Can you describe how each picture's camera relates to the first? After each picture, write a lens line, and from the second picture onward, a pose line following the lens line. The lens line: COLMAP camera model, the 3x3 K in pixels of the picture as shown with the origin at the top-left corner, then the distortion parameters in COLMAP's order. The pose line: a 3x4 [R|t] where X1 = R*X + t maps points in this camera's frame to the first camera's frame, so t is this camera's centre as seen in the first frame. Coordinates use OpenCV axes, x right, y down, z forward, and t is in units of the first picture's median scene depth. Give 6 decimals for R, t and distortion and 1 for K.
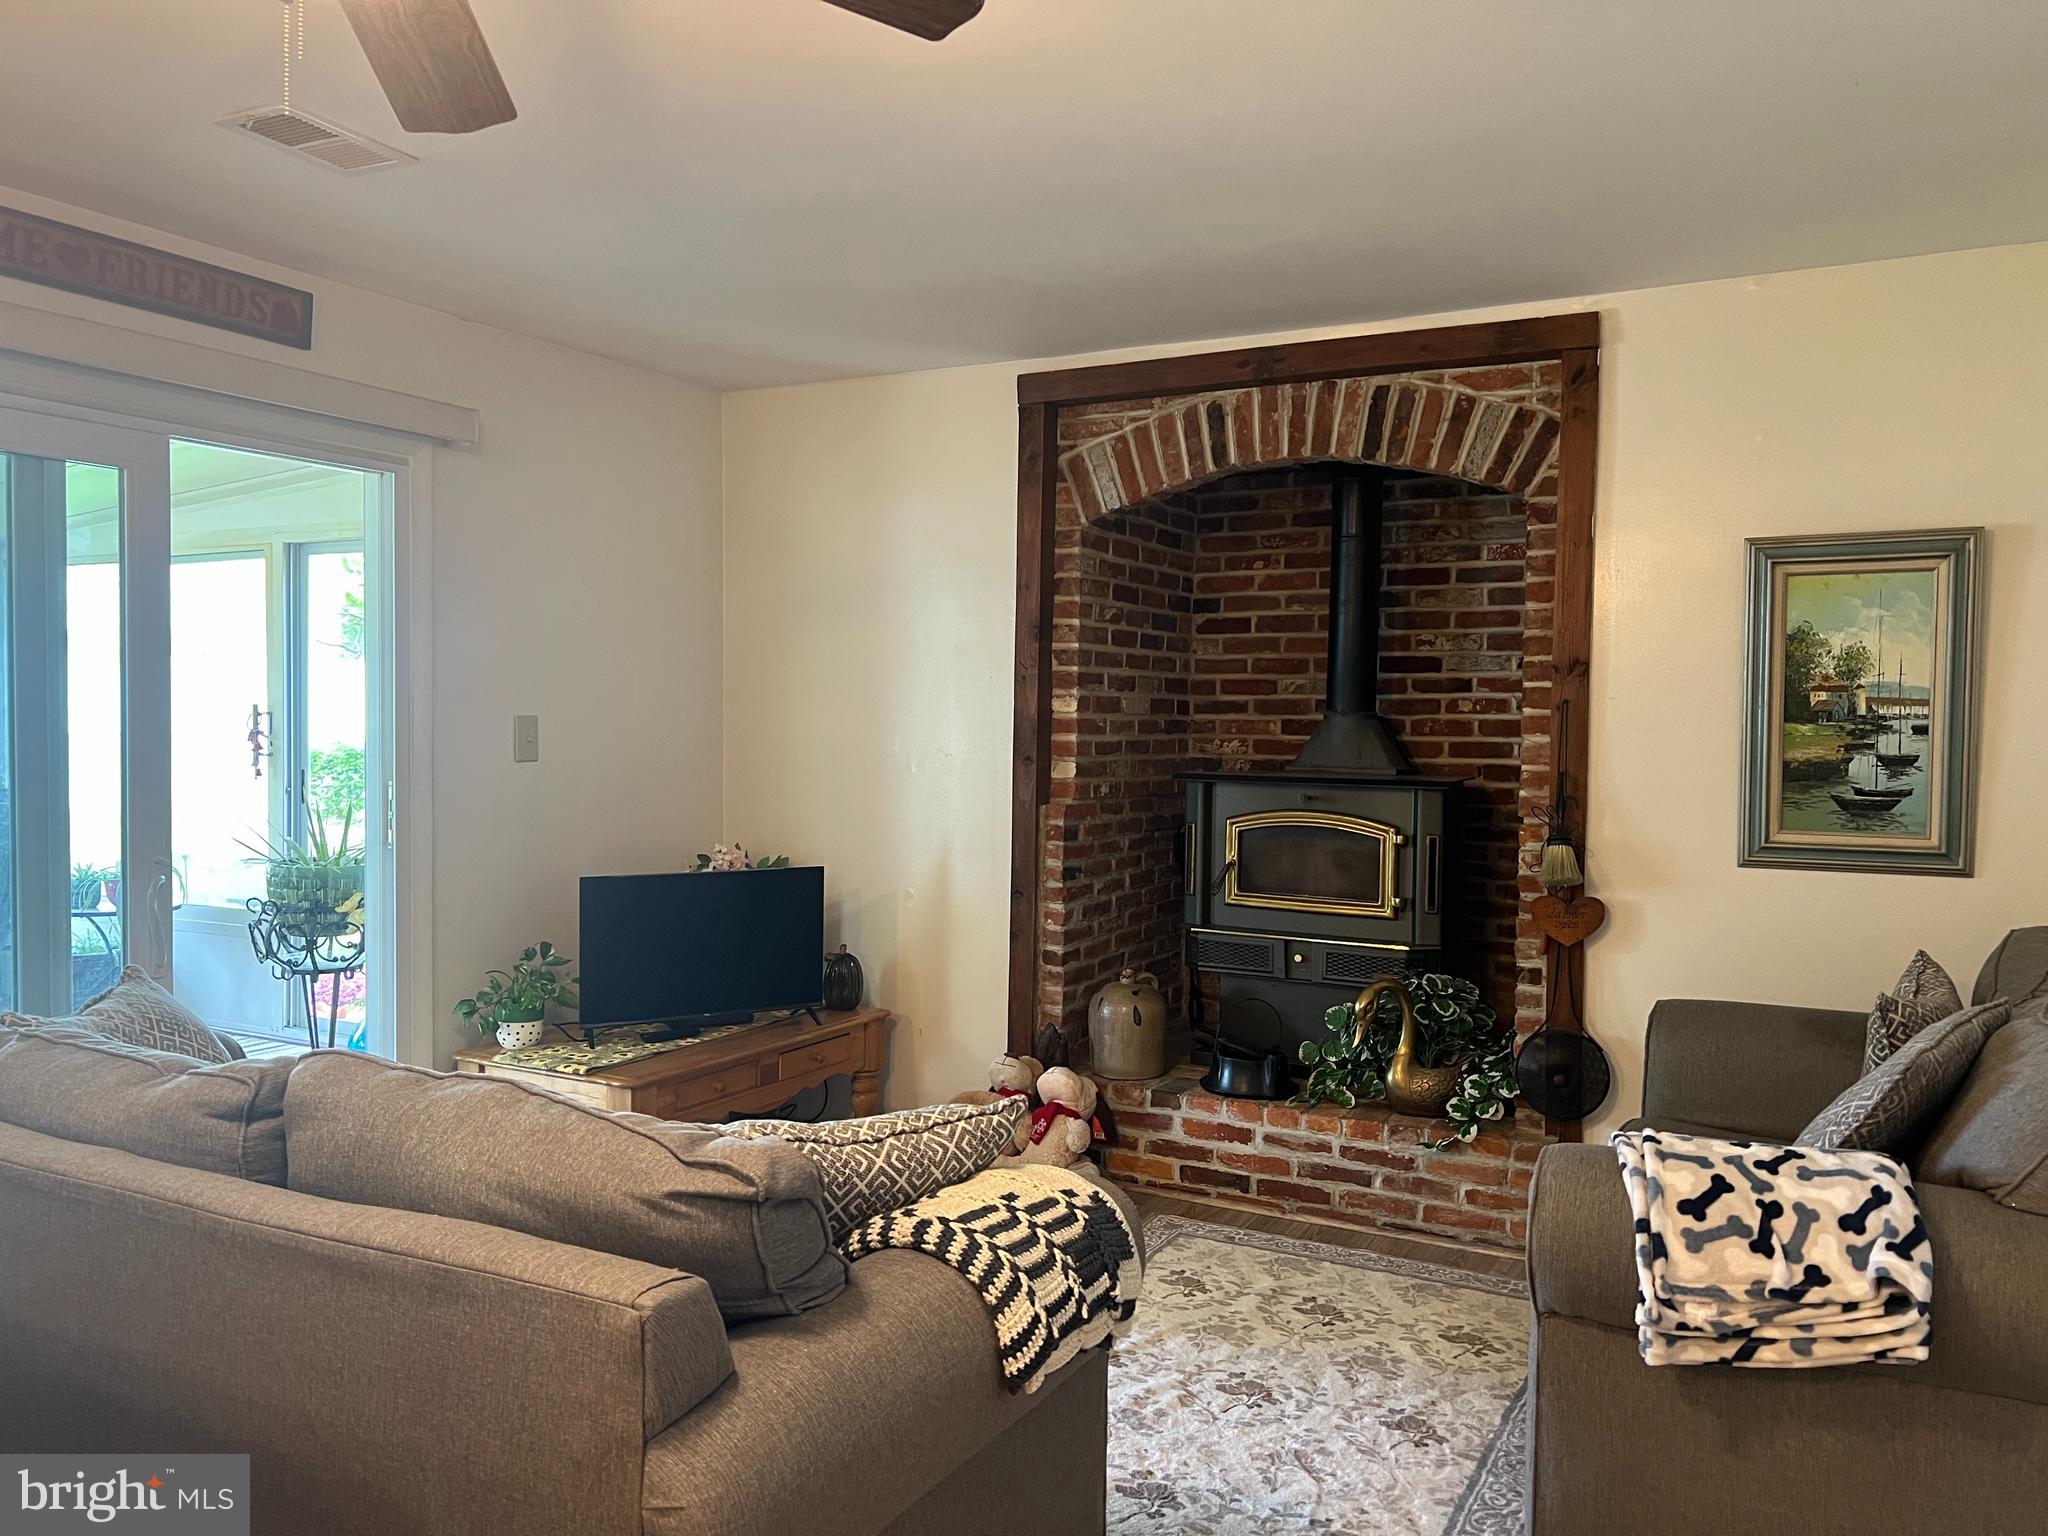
lens RADIAL K [[1547.0, 0, 1022.7], [0, 1547.0, 776.4], [0, 0, 1]] dist [0.038142, -0.047768]
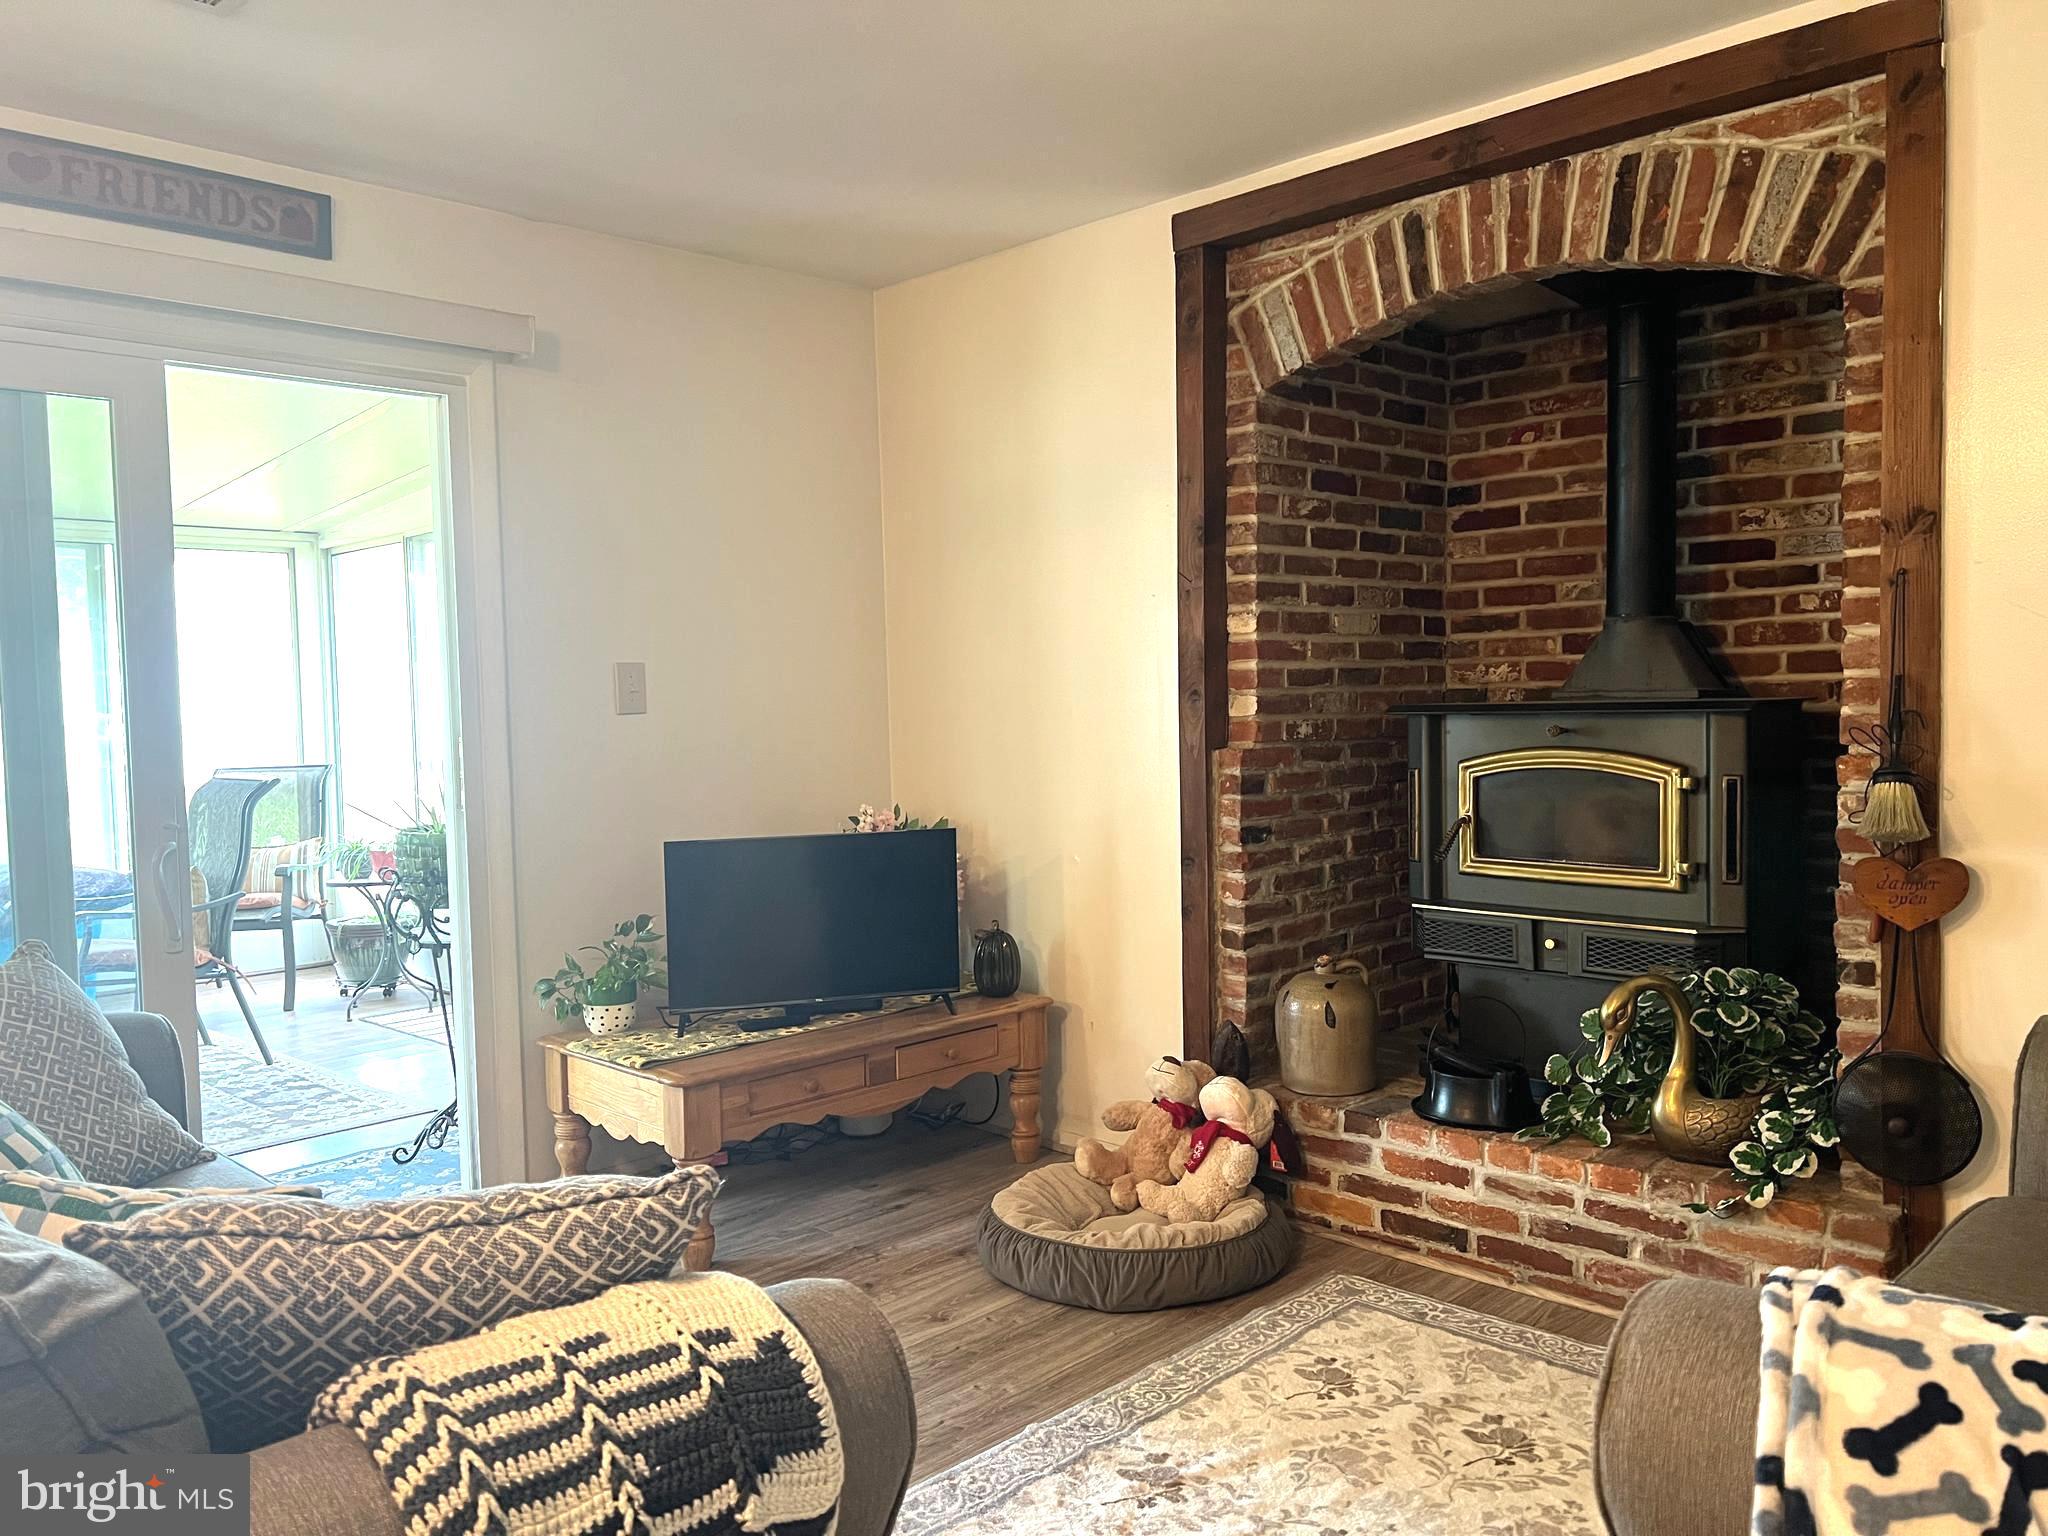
lens RADIAL K [[1547.0, 0, 1022.0], [0, 1547.0, 774.6], [0, 0, 1]] dist [0.038142, -0.047768]
pose [[0.959284, -0.019763, -0.281751, 0.166637], [0.024569, 0.999606, 0.013538, 0.021252], [0.281372, -0.019909, 0.959392, 0.230053]]
